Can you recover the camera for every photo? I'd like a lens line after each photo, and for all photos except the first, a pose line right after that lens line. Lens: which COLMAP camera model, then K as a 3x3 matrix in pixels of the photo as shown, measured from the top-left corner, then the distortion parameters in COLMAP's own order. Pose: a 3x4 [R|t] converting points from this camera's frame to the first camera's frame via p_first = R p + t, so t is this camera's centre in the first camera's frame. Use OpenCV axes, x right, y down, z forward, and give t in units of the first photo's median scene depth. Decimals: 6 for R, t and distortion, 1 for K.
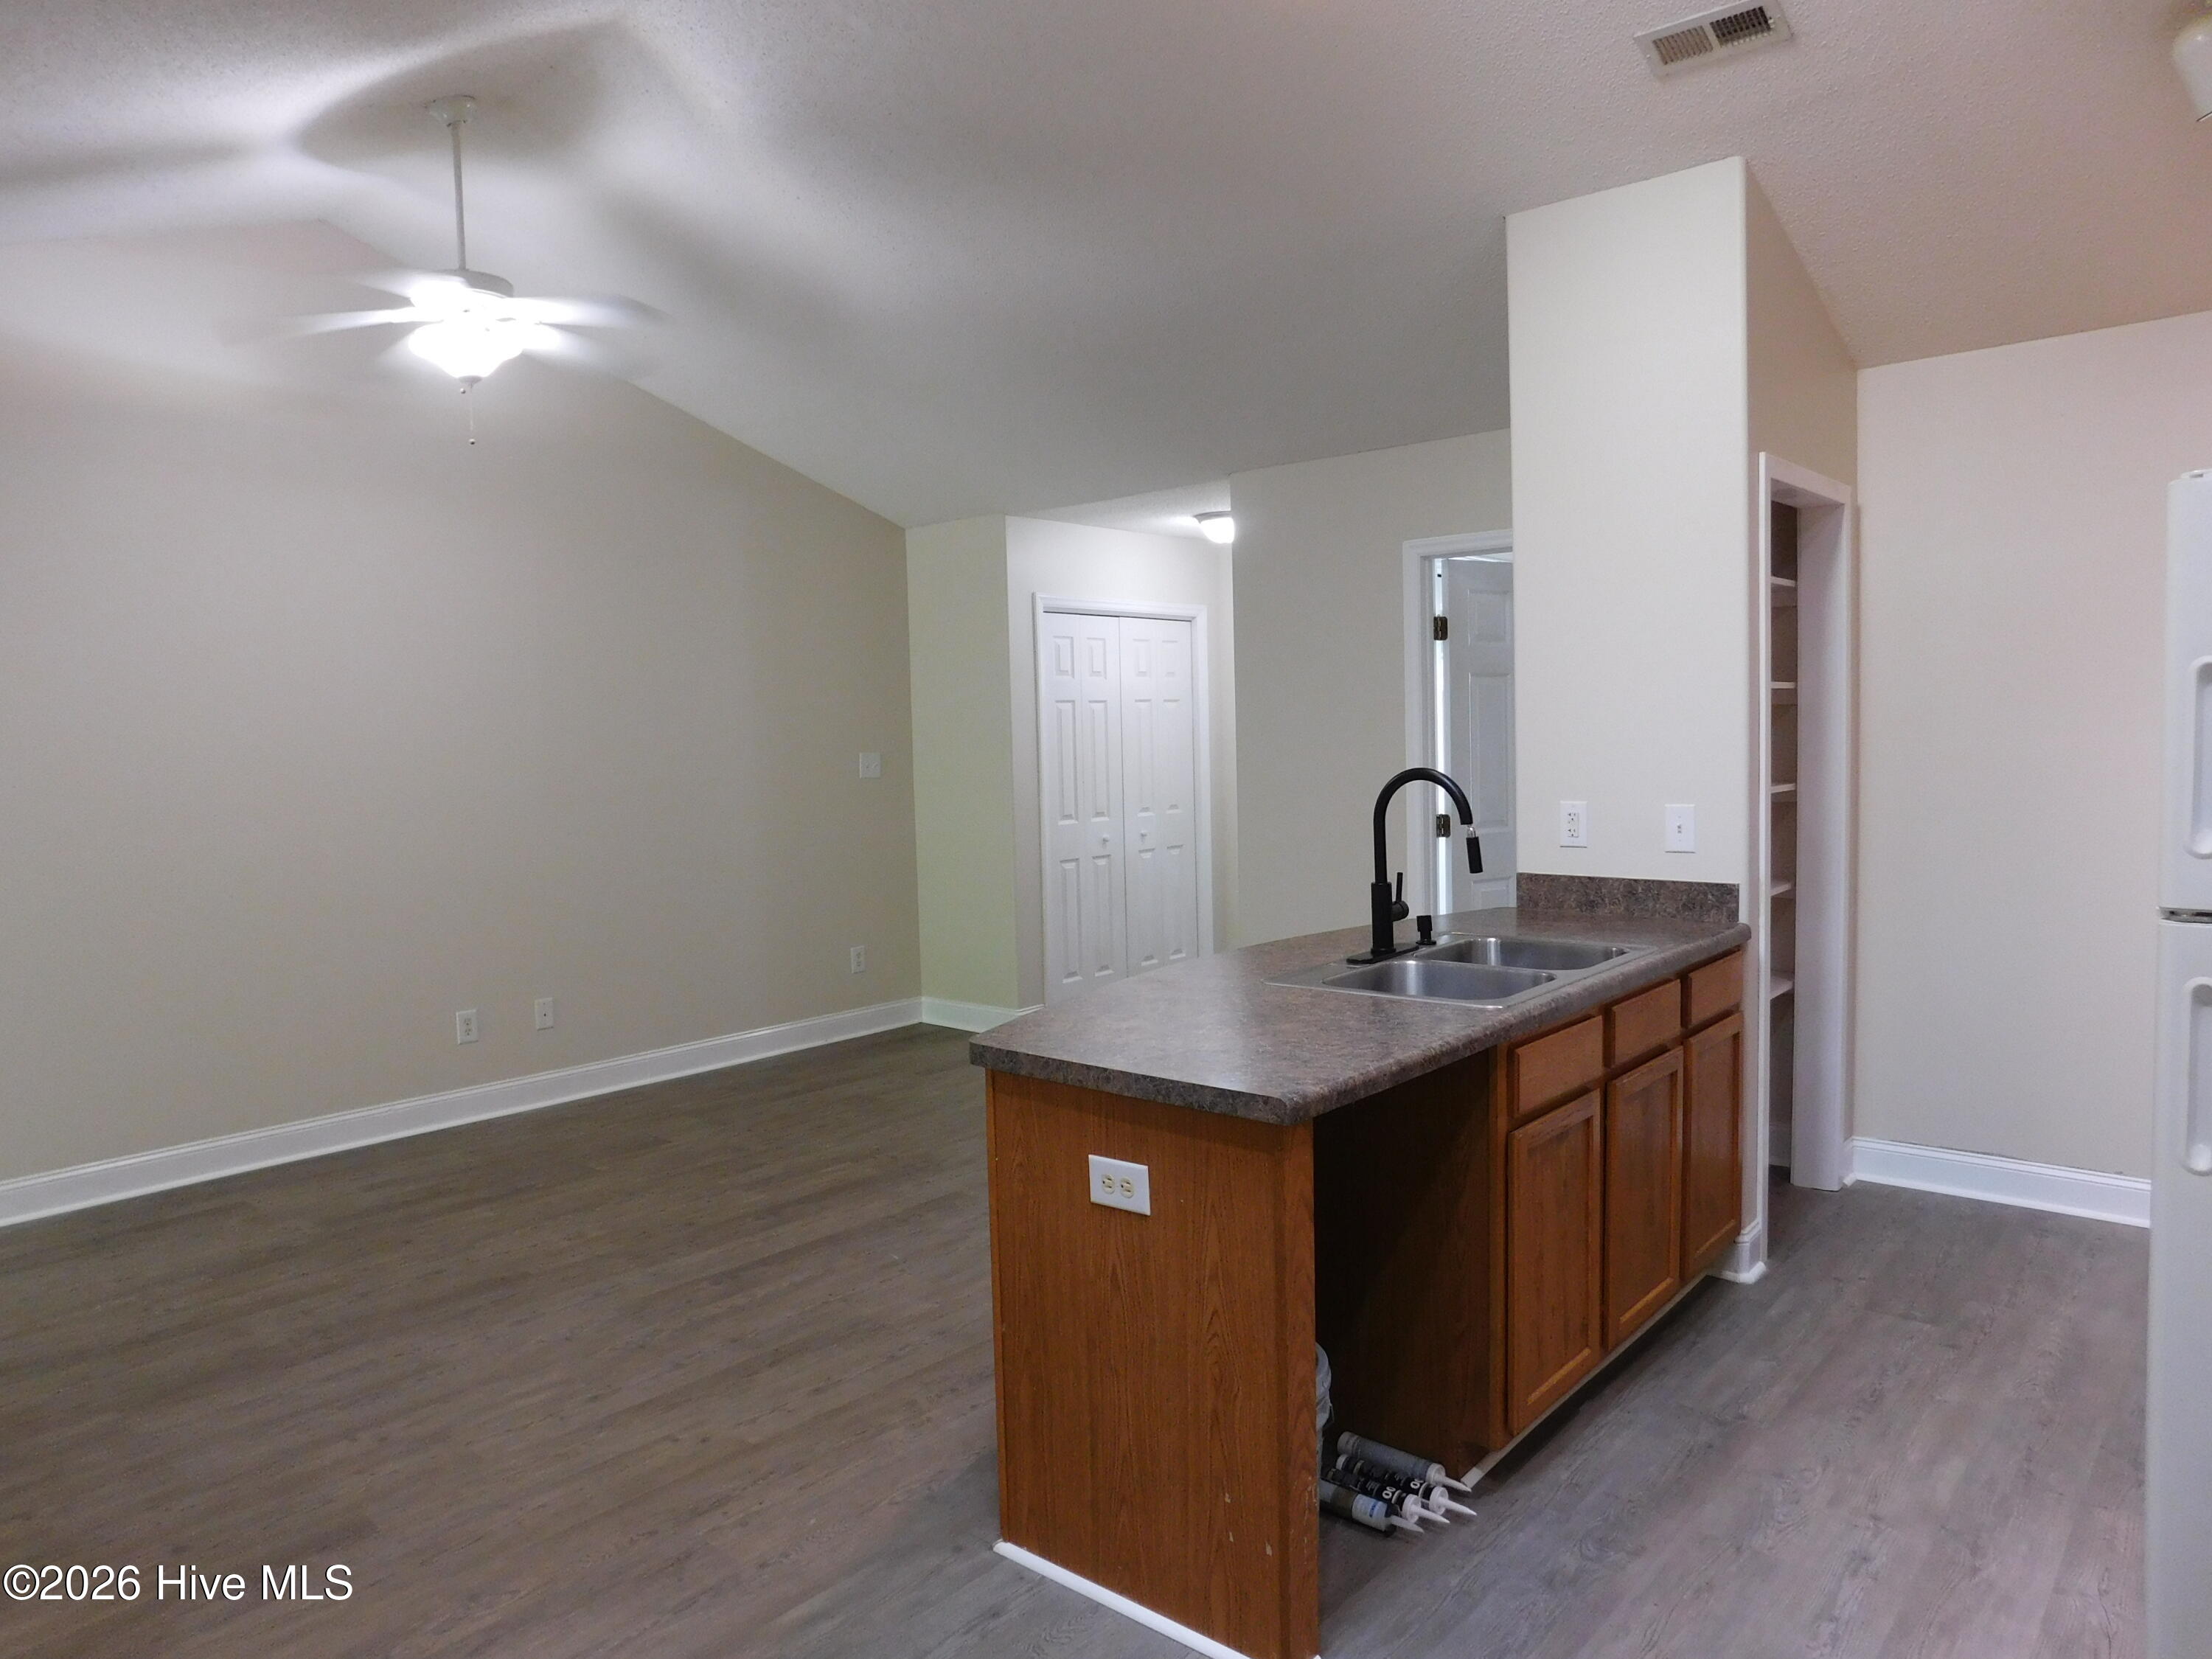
lens RADIAL K [[1447.0, 0, 1098.9], [0, 1447.0, 821.1], [0, 0, 1]] dist [-0.072415, 0.054543]
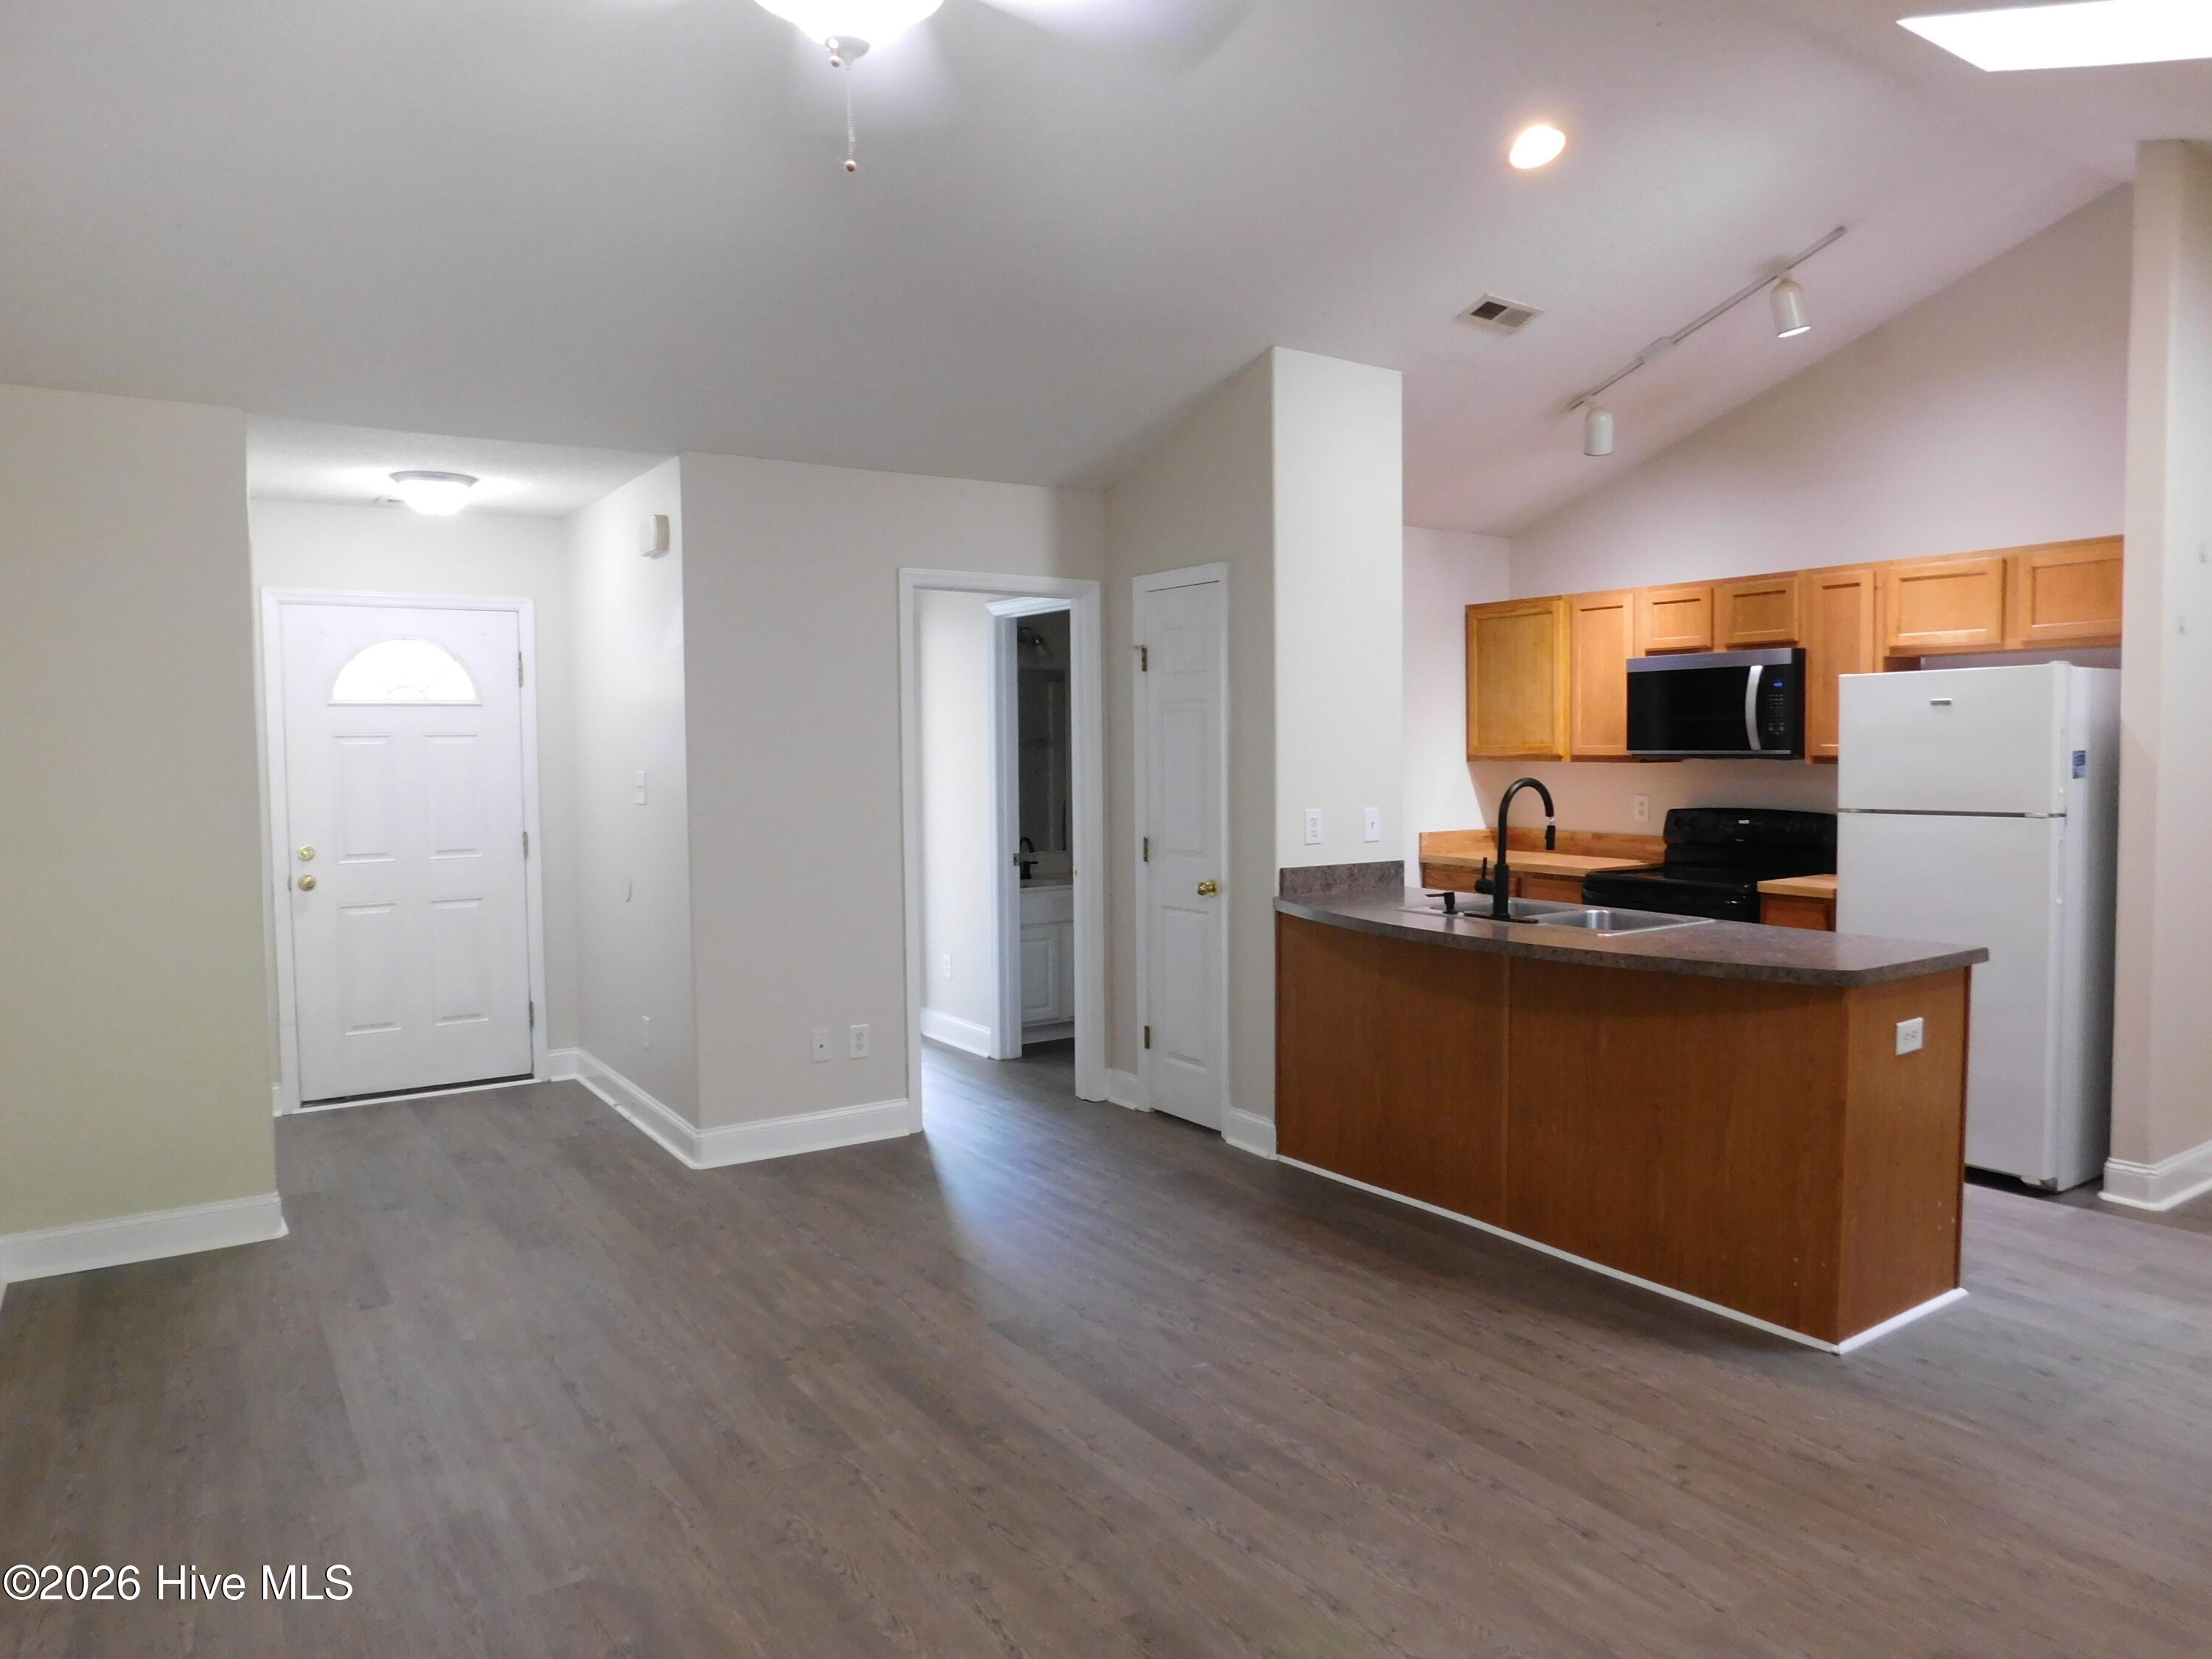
lens RADIAL K [[1447.0, 0, 1108.0], [0, 1447.0, 819.6], [0, 0, 1]] dist [-0.072415, 0.054543]
pose [[0.254119, -0.025395, 0.966840, -1.076360], [0.061813, 0.998038, 0.009968, -0.031612], [-0.965196, 0.057230, 0.255190, 0.917798]]
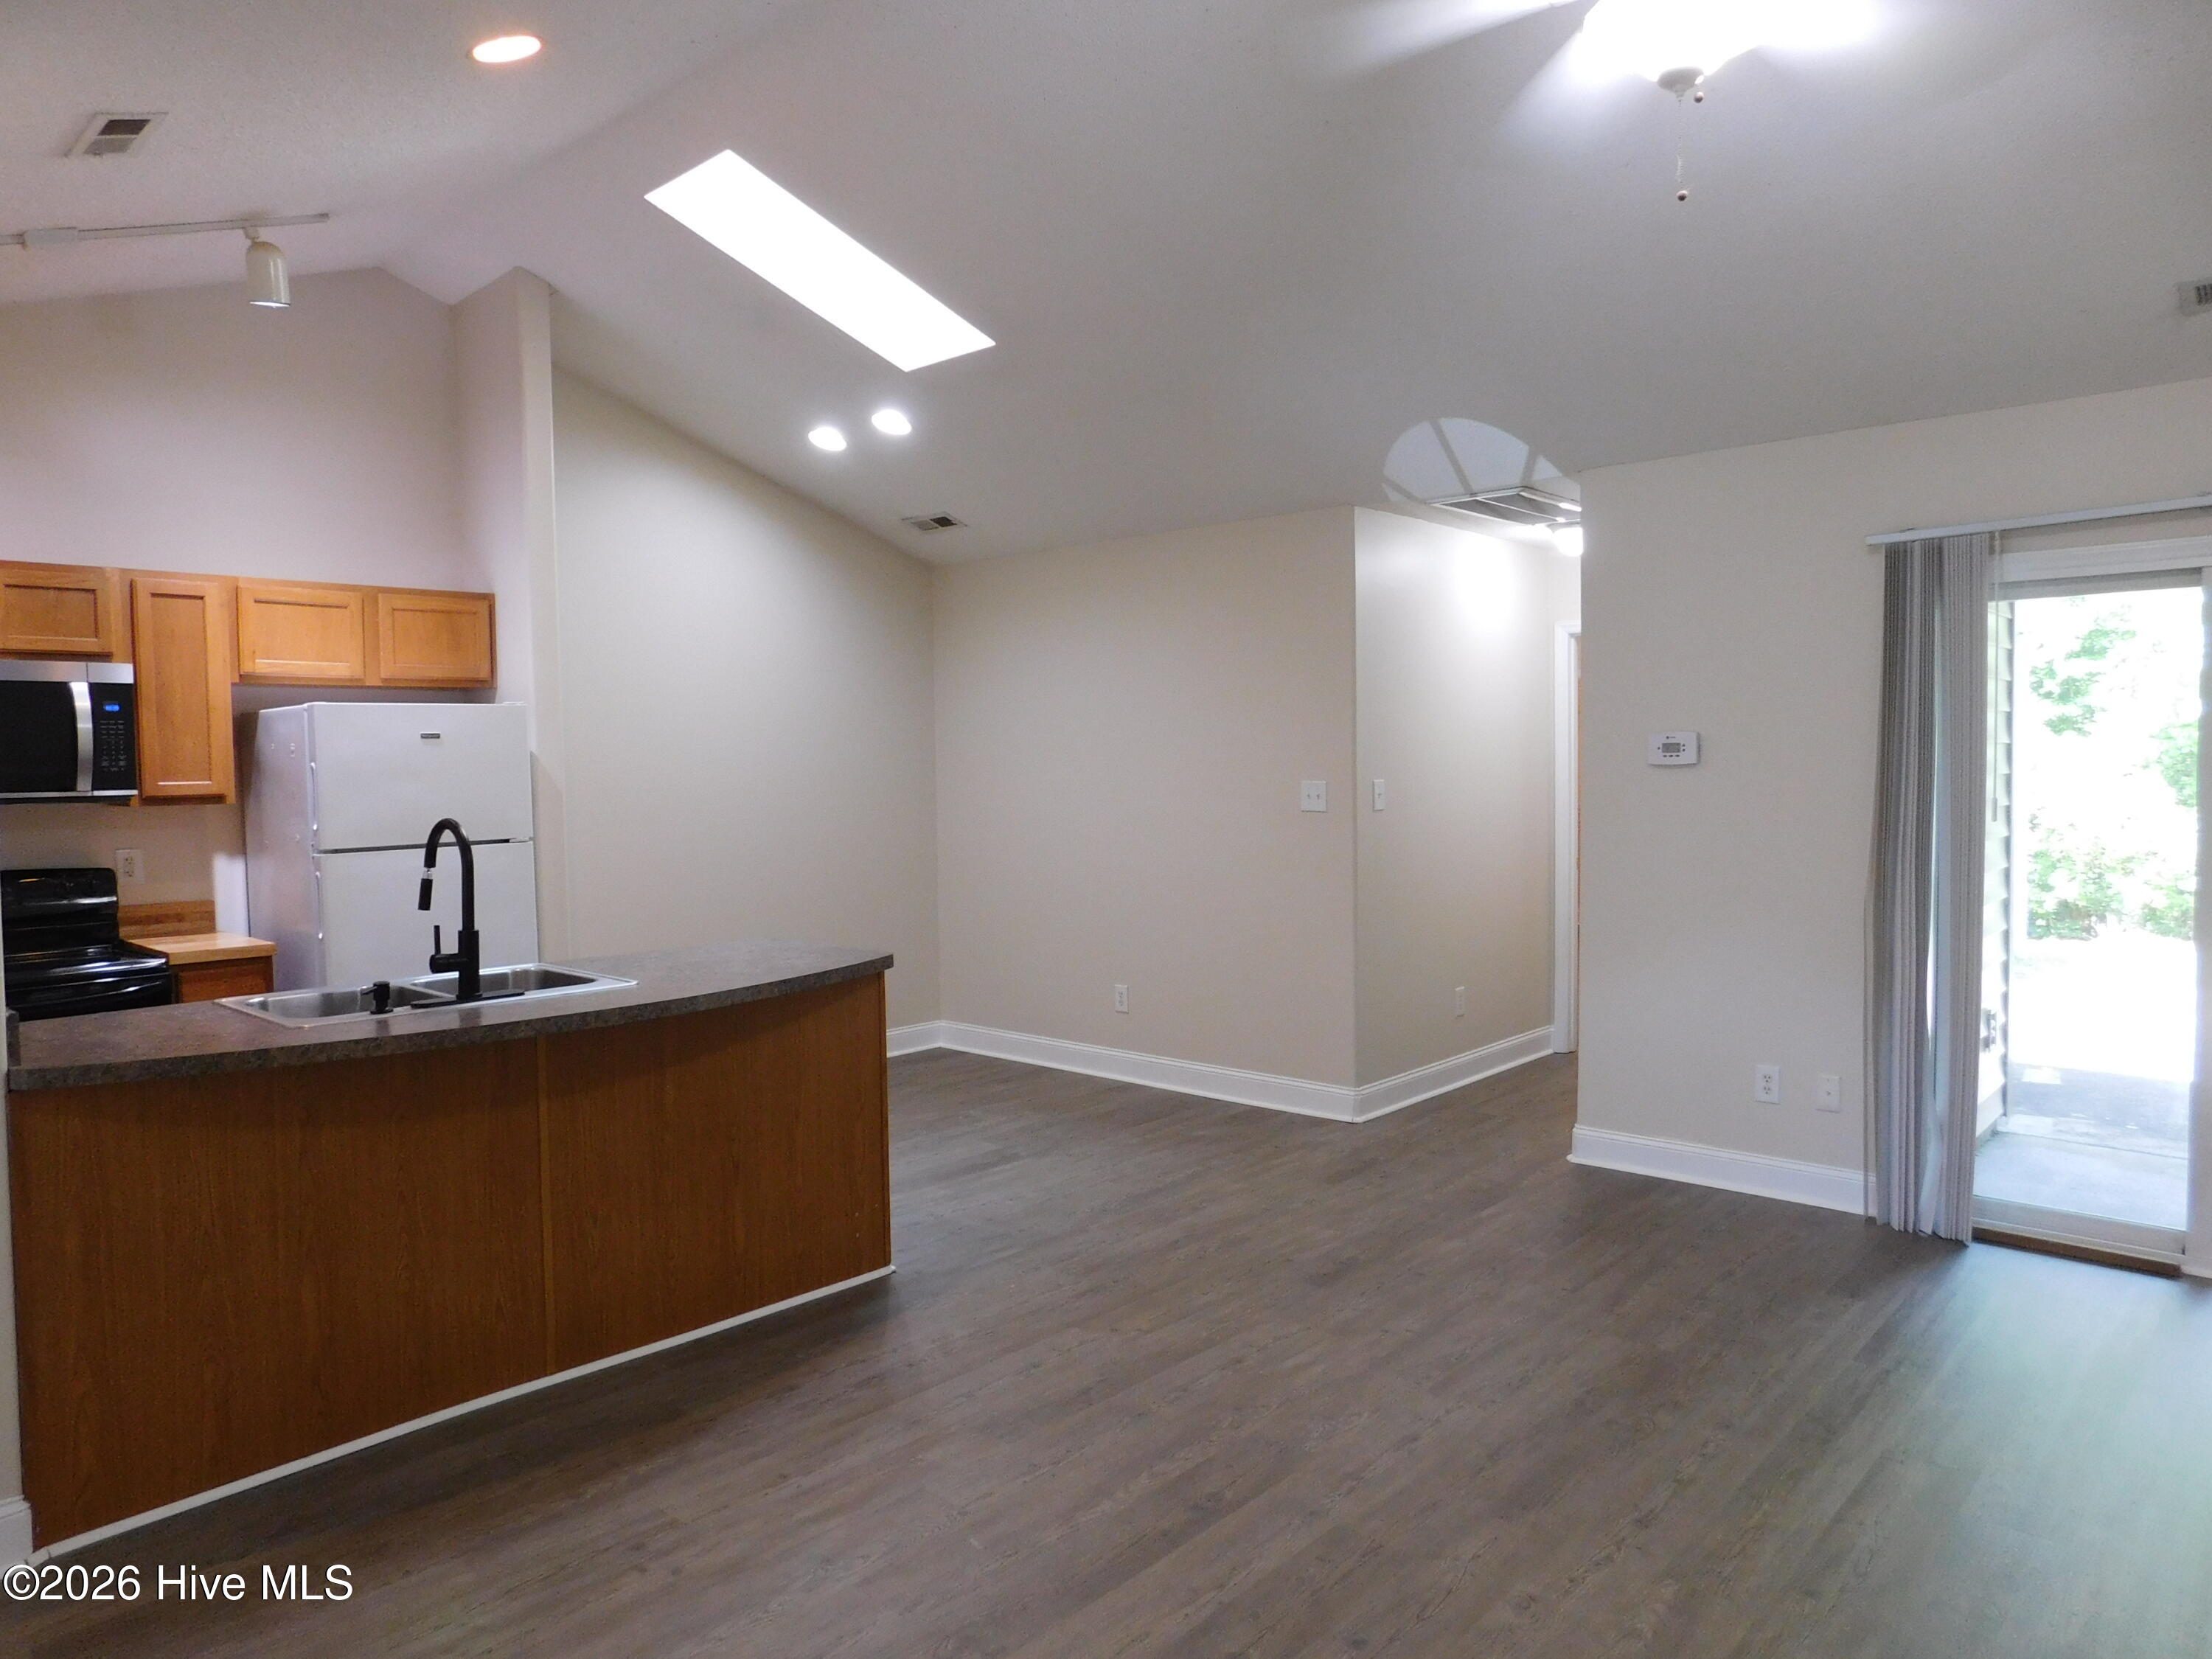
lens RADIAL K [[1447.0, 0, 1090.0], [0, 1447.0, 820.8], [0, 0, 1]] dist [-0.072415, 0.054543]
pose [[-0.998884, 0.038921, 0.026752, -0.253865], [0.041466, 0.993890, 0.102292, -0.111037], [-0.022607, 0.103287, -0.994395, 1.823051]]
